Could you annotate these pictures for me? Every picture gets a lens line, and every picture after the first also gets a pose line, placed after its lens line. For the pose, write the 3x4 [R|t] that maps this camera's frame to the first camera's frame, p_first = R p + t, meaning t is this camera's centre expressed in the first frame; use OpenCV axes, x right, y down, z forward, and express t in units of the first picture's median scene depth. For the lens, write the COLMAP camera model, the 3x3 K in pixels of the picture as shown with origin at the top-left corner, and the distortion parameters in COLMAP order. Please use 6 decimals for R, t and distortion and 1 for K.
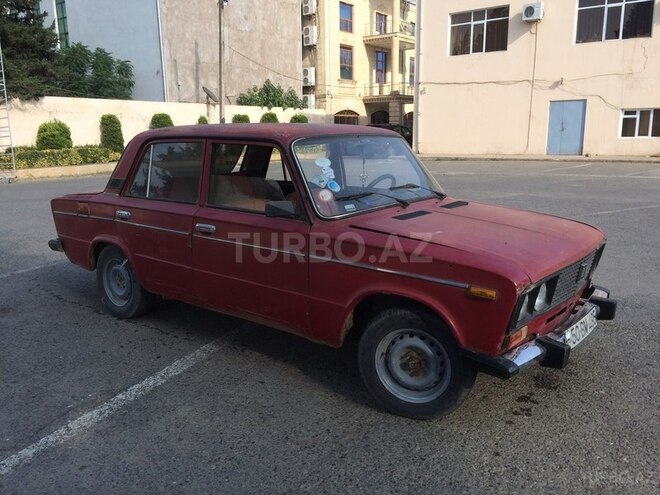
lens RADIAL K [[561.5, 0, 328.1], [0, 561.5, 244.1], [0, 0, 1]] dist [0.027744, -0.004125]
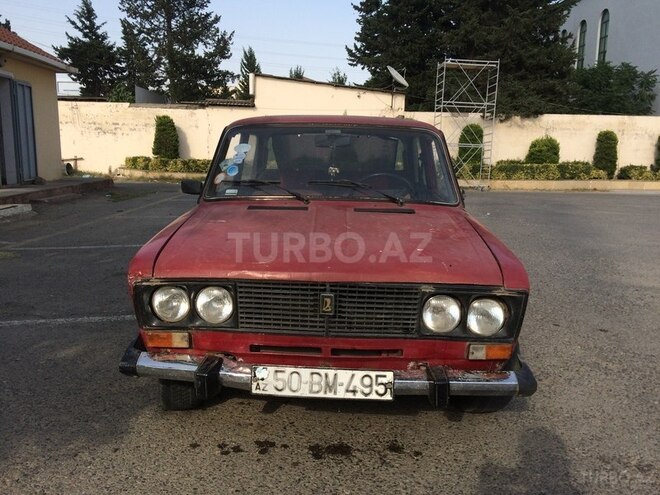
lens RADIAL K [[561.5, 0, 326.4], [0, 561.5, 250.6], [0, 0, 1]] dist [0.027744, -0.004125]
pose [[0.600866, 0.167010, -0.781708, 0.118910], [-0.186136, 0.980280, 0.066360, -0.007336], [0.777376, 0.105631, 0.620104, 0.067332]]
